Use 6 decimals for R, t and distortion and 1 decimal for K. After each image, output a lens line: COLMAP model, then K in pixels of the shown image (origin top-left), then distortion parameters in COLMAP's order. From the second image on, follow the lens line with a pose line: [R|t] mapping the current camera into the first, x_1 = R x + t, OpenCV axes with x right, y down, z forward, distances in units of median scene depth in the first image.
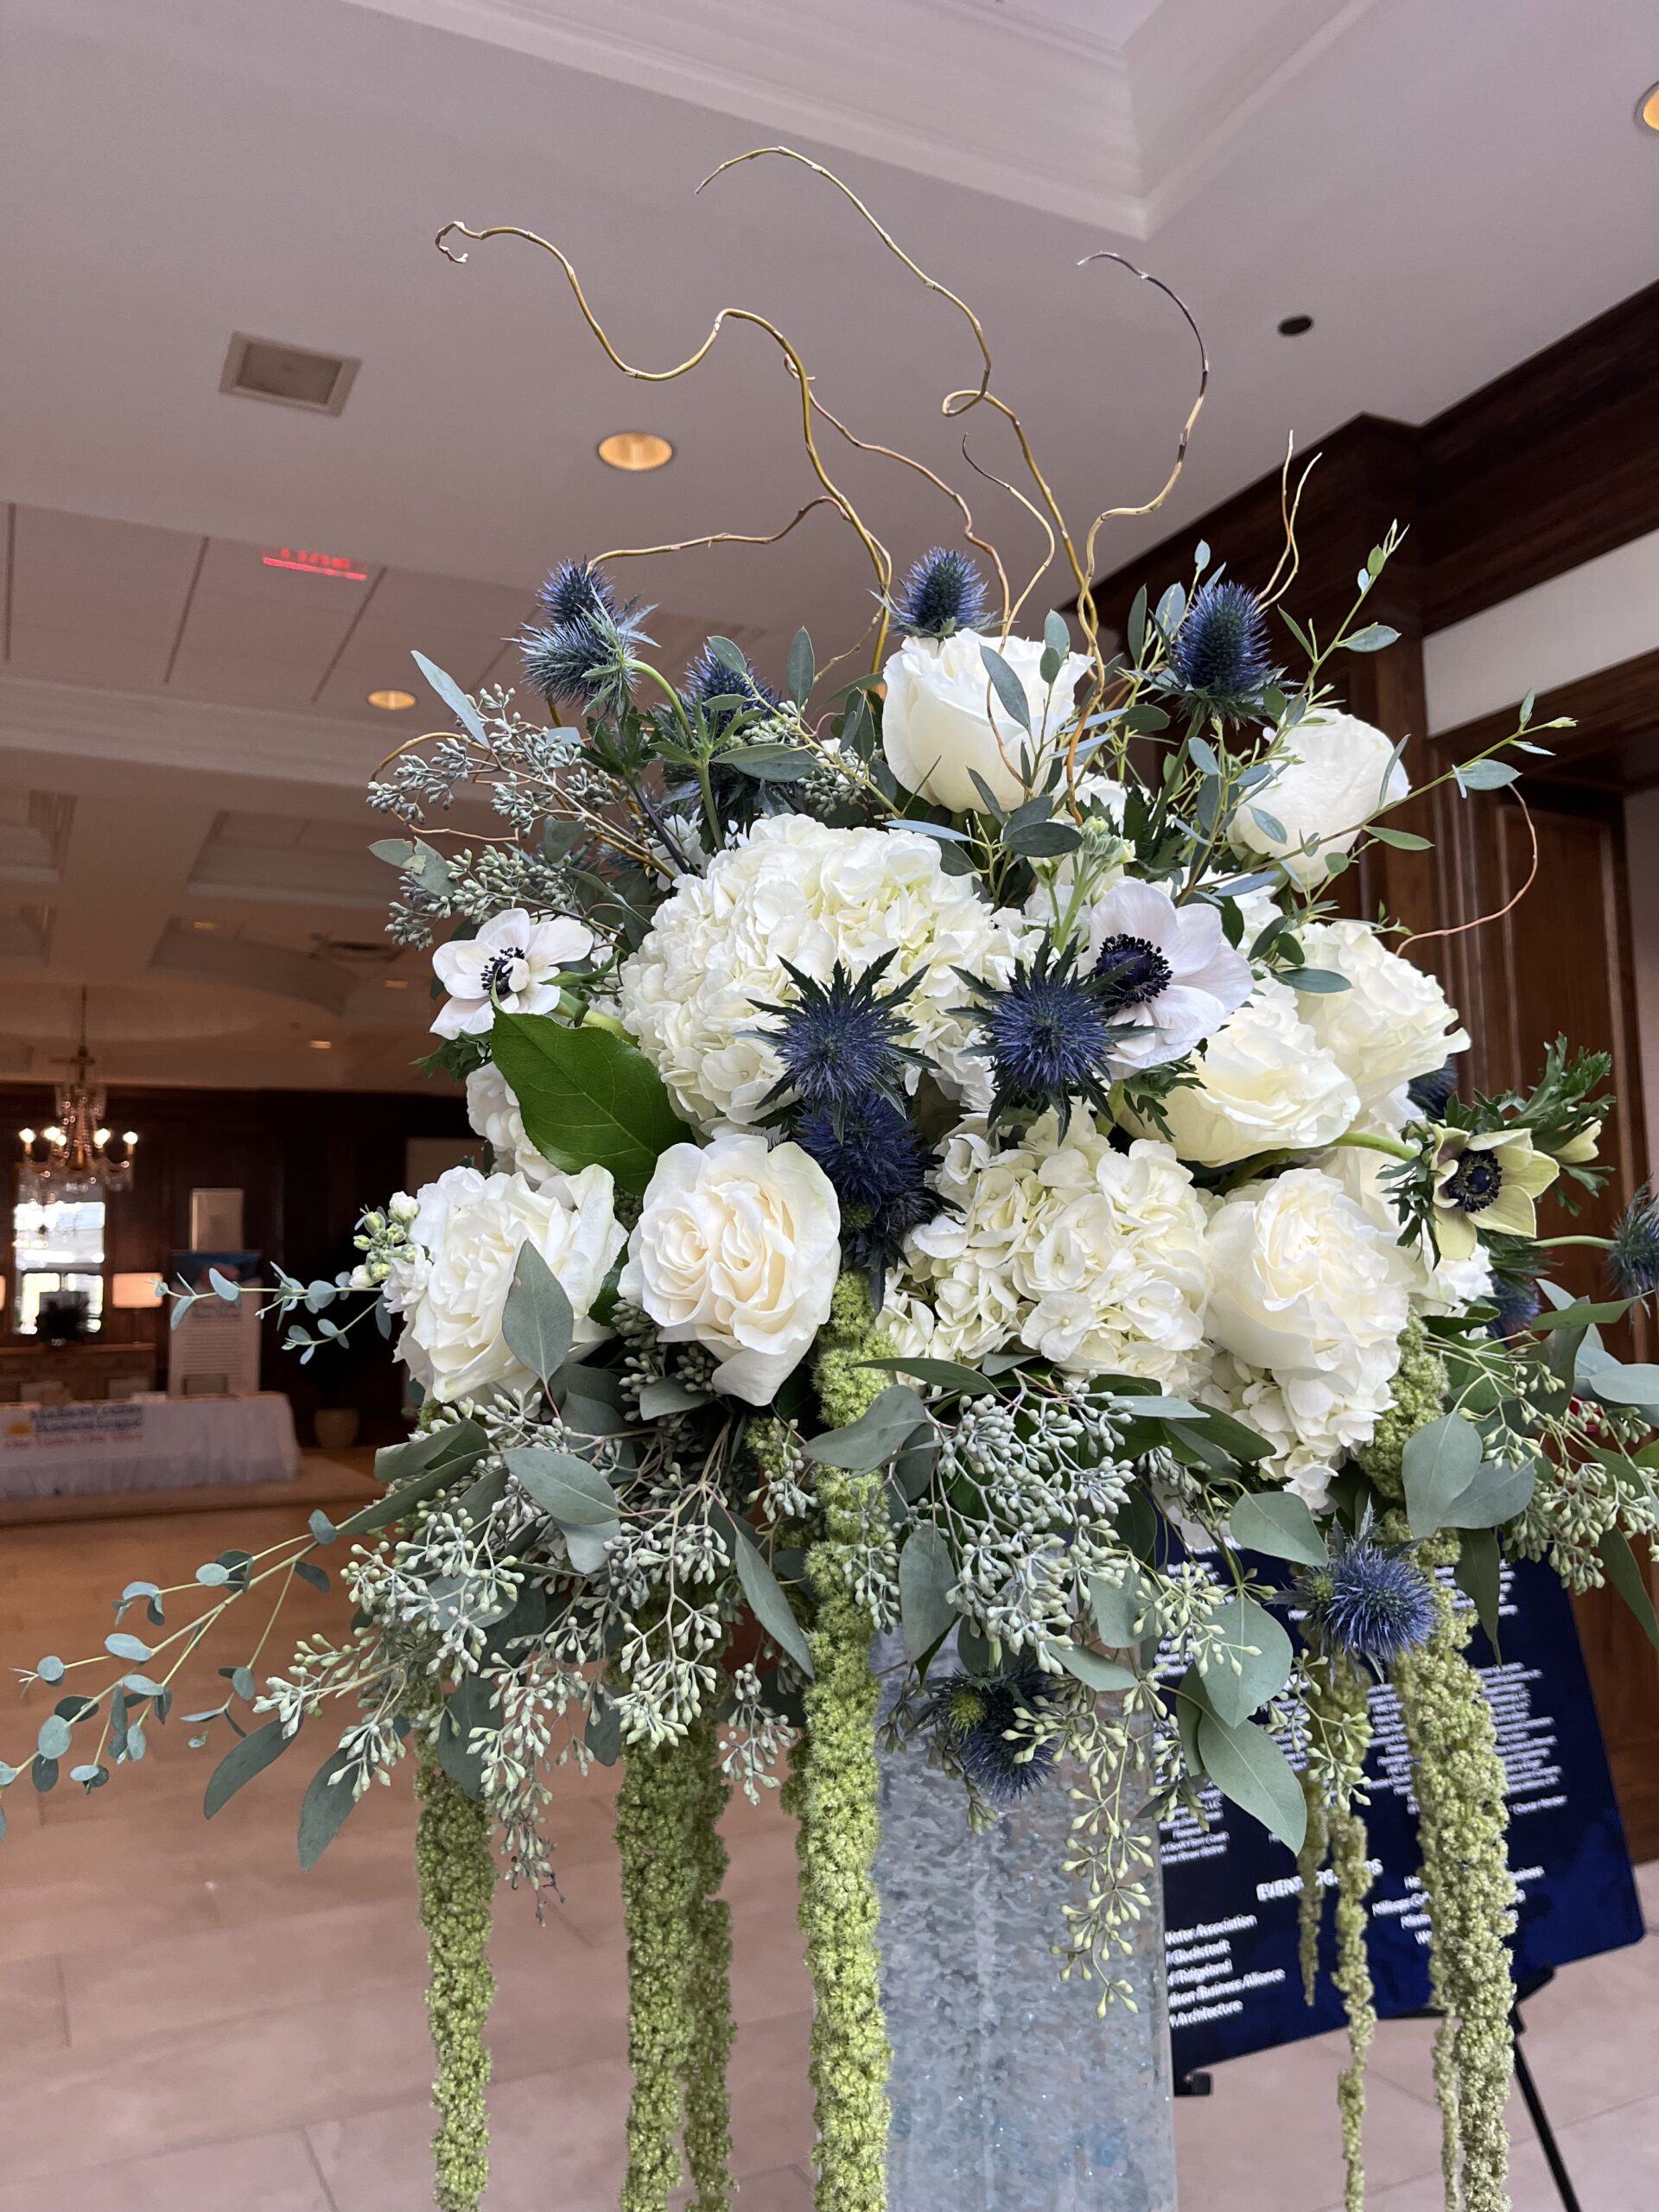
lens RADIAL K [[1710.0, 0, 826.1], [0, 1710.0, 1108.0], [0, 0, 1]] dist [0.010465, -0.001880]
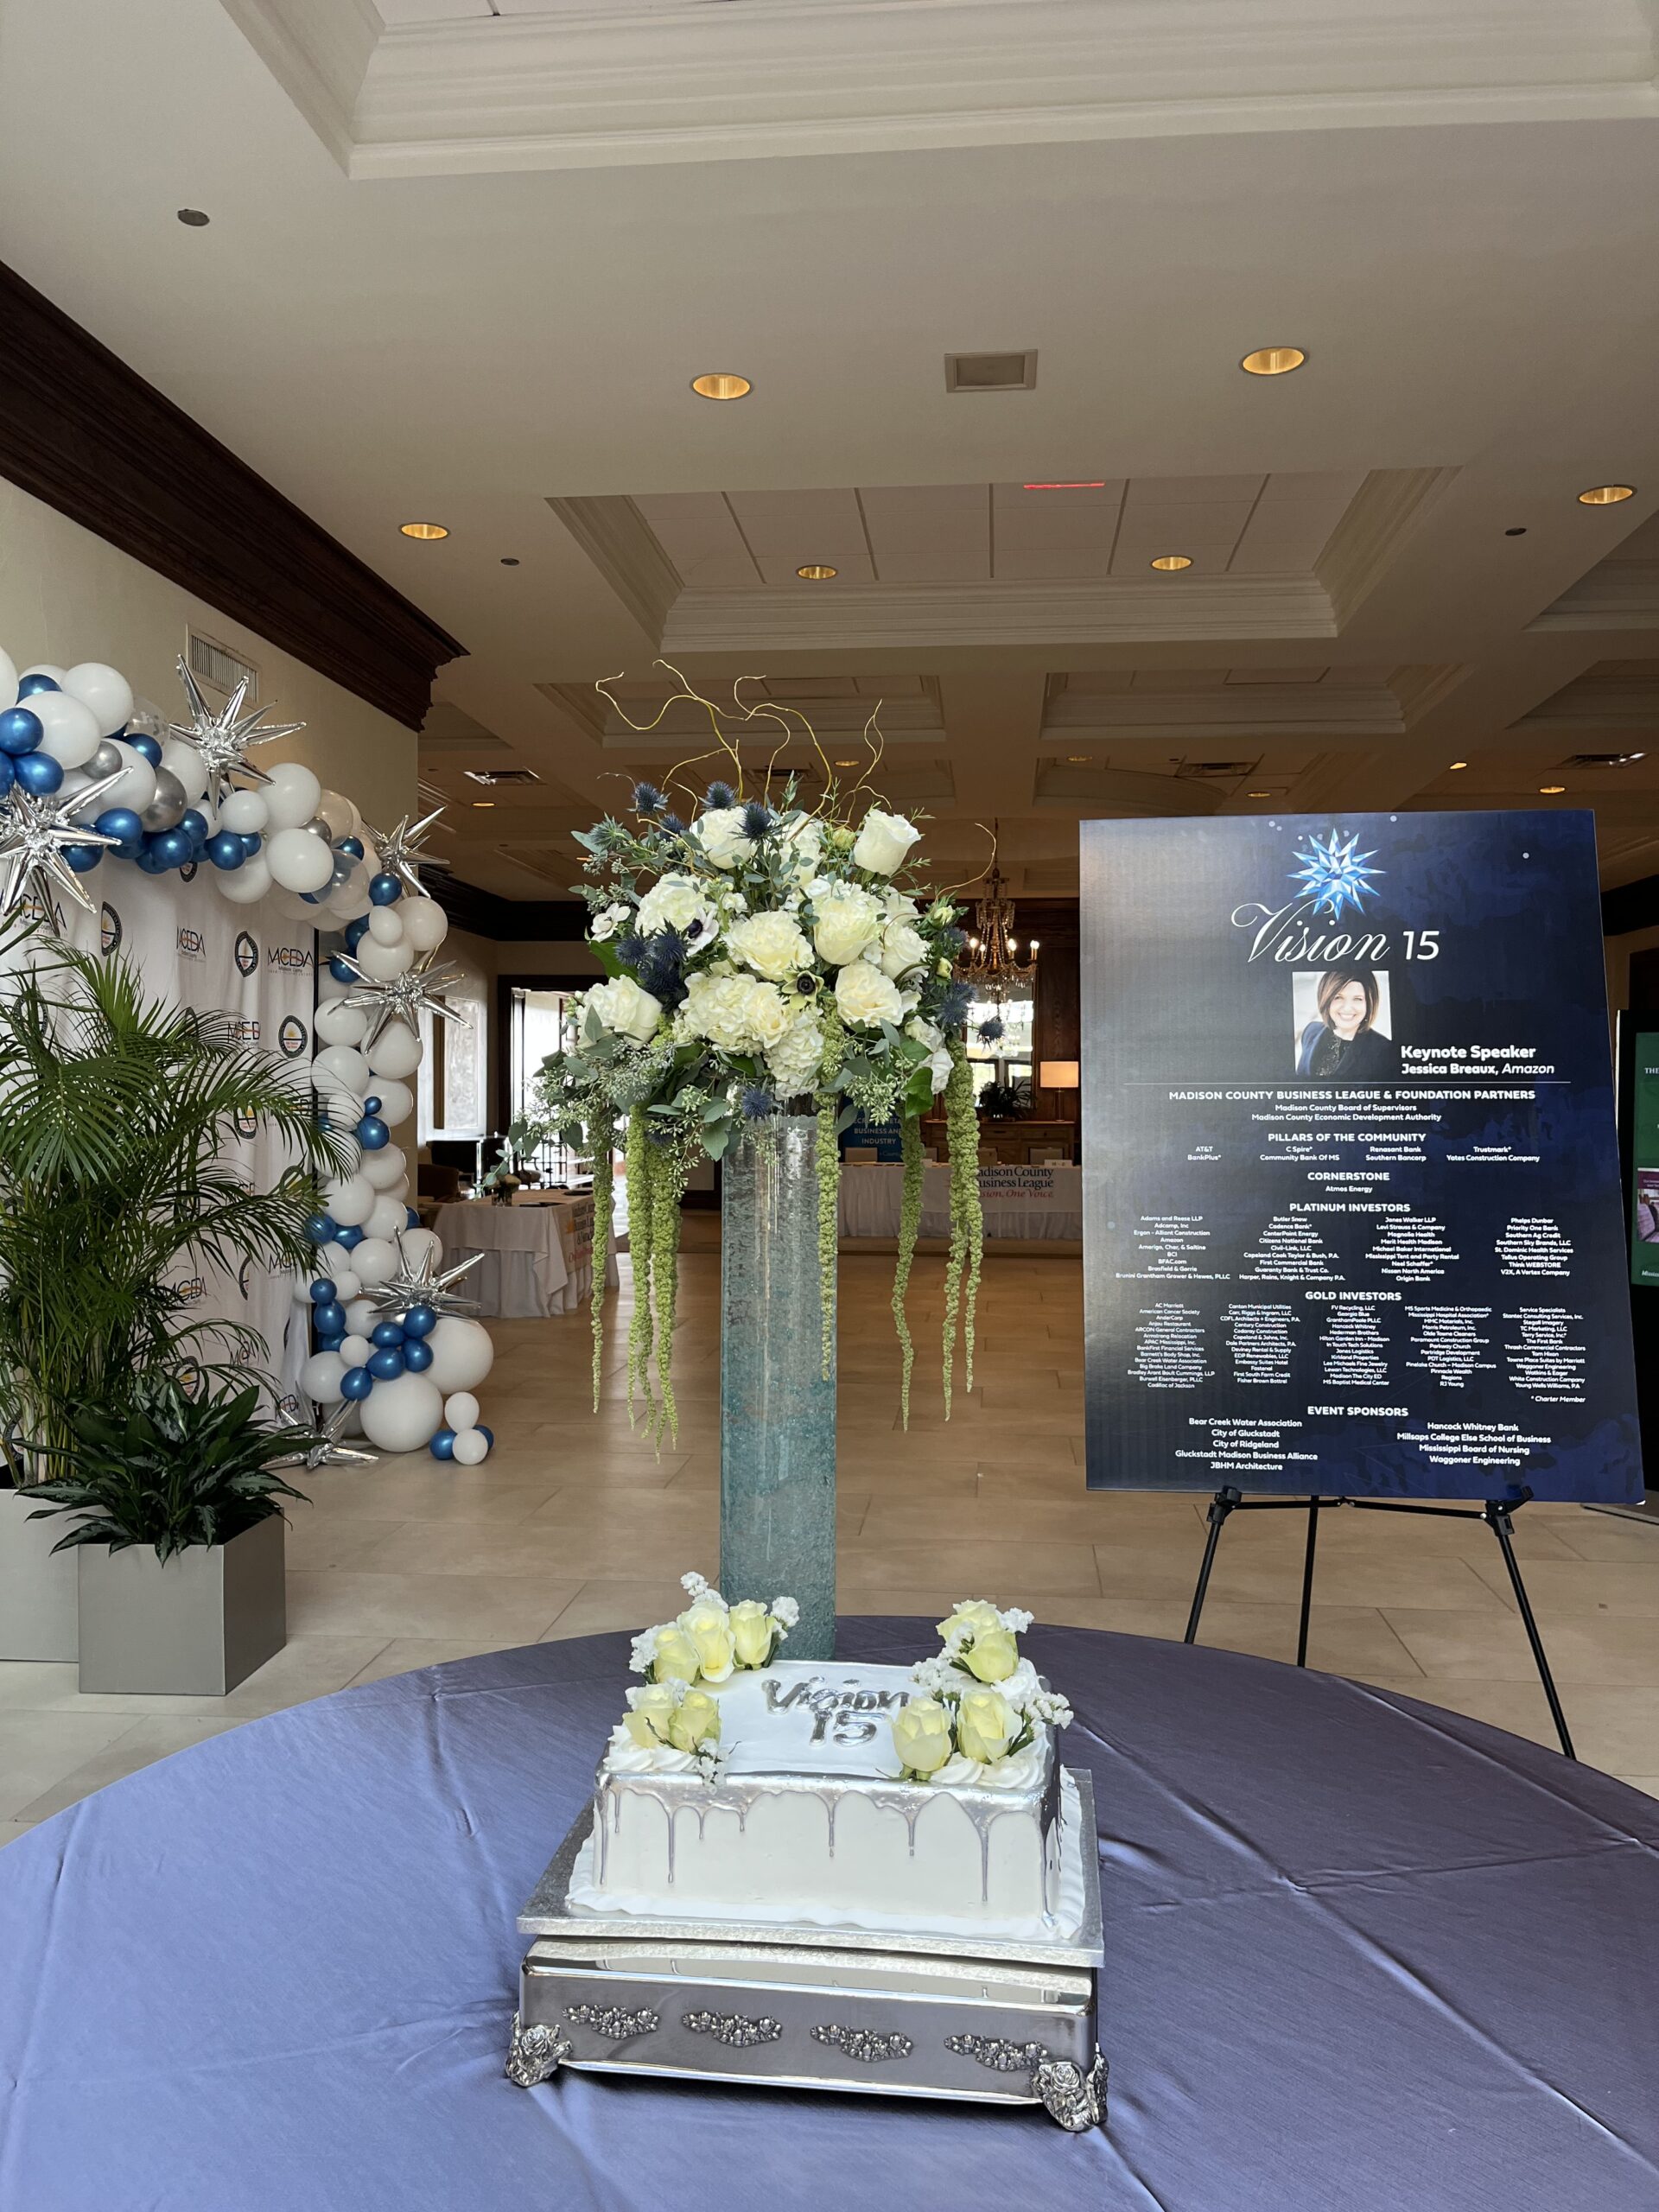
lens RADIAL K [[1710.0, 0, 829.1], [0, 1710.0, 1101.5], [0, 0, 1]] dist [0.010465, -0.001880]
pose [[0.851250, 0.026228, -0.524104, 0.297554], [0.033959, 0.993903, 0.104895, -0.011147], [0.523660, -0.107090, 0.845170, -0.251167]]
